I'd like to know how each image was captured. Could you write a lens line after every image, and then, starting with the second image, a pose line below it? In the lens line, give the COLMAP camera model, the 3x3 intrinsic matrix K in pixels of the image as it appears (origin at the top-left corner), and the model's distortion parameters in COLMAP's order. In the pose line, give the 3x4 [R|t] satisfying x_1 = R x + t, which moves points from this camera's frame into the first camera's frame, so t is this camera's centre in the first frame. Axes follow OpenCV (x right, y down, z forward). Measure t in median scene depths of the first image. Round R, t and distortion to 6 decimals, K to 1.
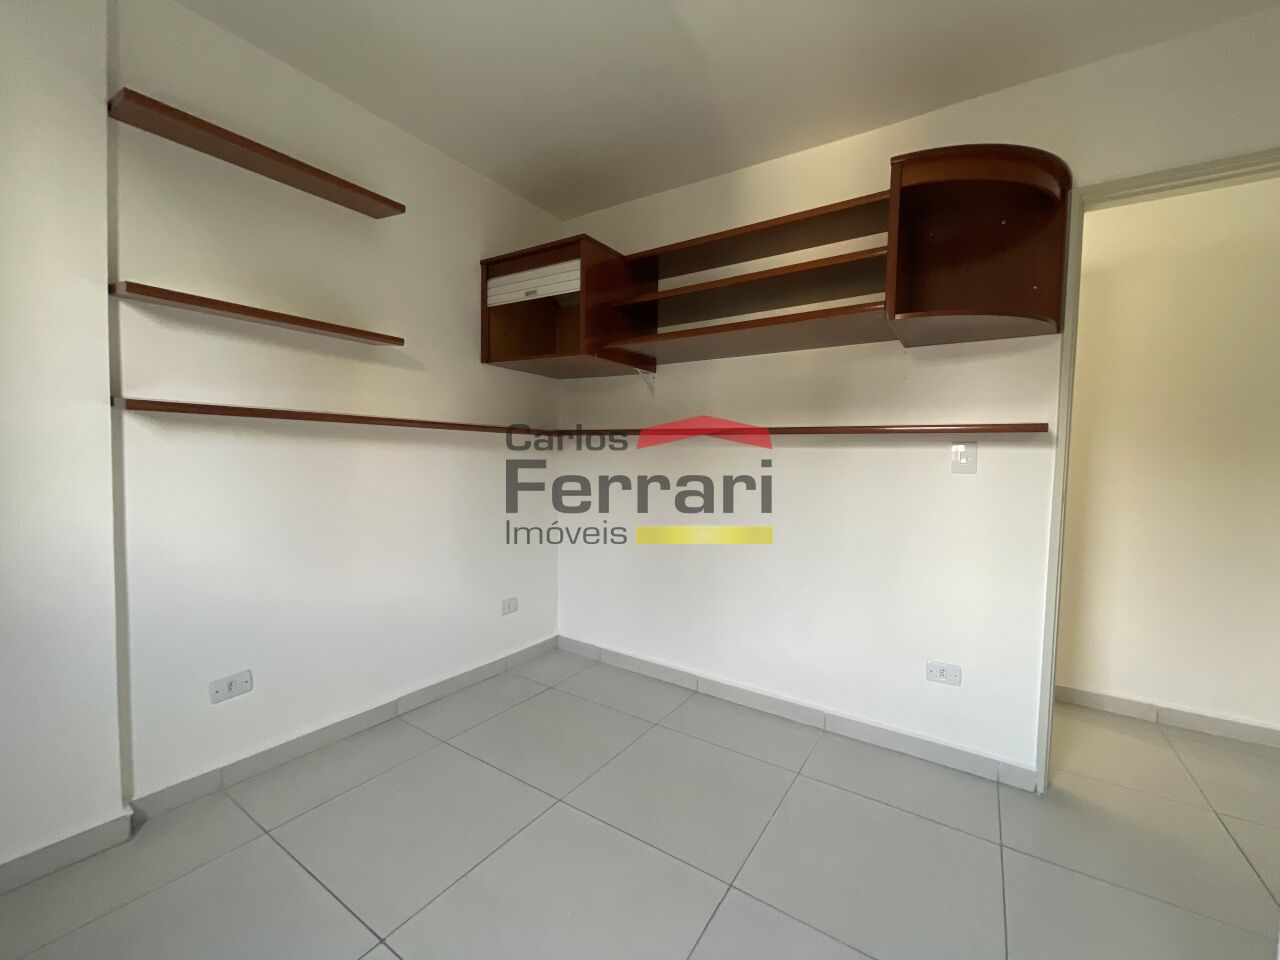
lens RADIAL K [[512.7, 0, 640.0], [0, 512.7, 480.0], [0, 0, 1]] dist [-0.011339, 0.000050]
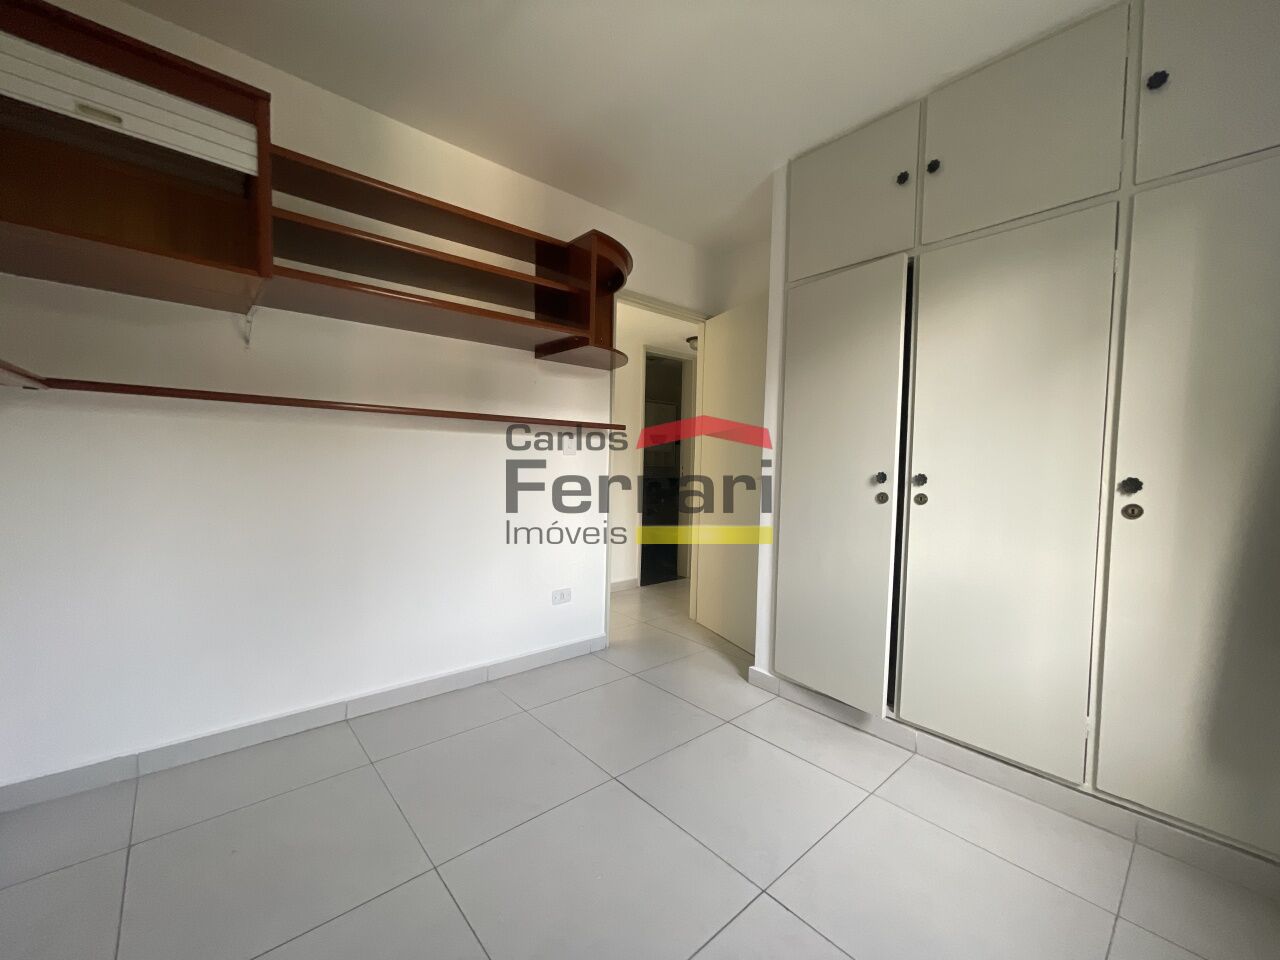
lens RADIAL K [[521.2, 0, 640.0], [0, 521.2, 480.0], [0, 0, 1]] dist [-0.000563, 0.000182]
pose [[0.262358, -0.051452, 0.963598, -0.645495], [0.024375, 0.998612, 0.046685, -0.004212], [-0.964663, 0.011239, 0.263248, 0.359945]]
